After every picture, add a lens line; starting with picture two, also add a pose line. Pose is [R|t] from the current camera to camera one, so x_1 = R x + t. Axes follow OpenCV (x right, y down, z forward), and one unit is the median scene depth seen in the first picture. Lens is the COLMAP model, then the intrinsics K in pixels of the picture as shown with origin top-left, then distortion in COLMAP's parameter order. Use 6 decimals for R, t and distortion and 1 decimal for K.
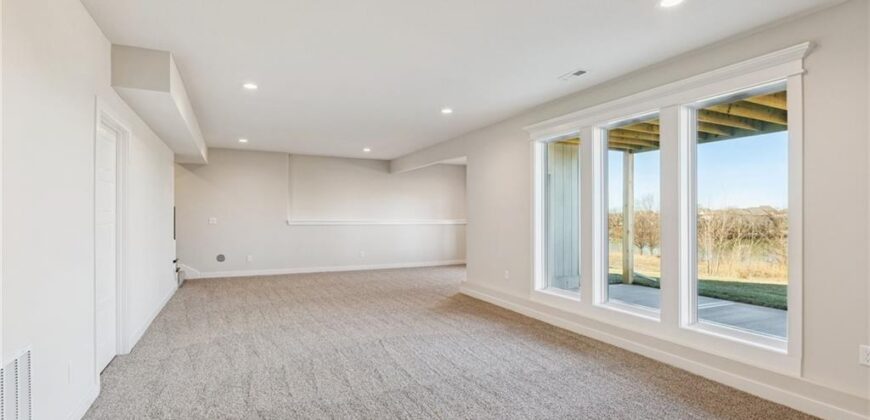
lens RADIAL K [[405.6, 0, 435.0], [0, 405.6, 210.0], [0, 0, 1]] dist [0.000626, 0.000021]
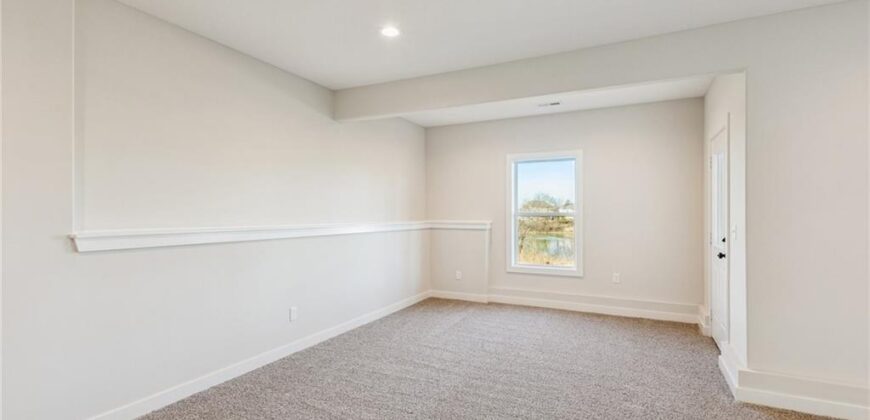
lens RADIAL K [[405.6, 0, 435.0], [0, 405.6, 210.0], [0, 0, 1]] dist [0.000626, 0.000021]
pose [[0.797783, 0.002377, 0.602940, -0.298506], [-0.005672, 0.999978, 0.003562, 0.007713], [-0.602918, -0.006261, 0.797779, 0.576335]]
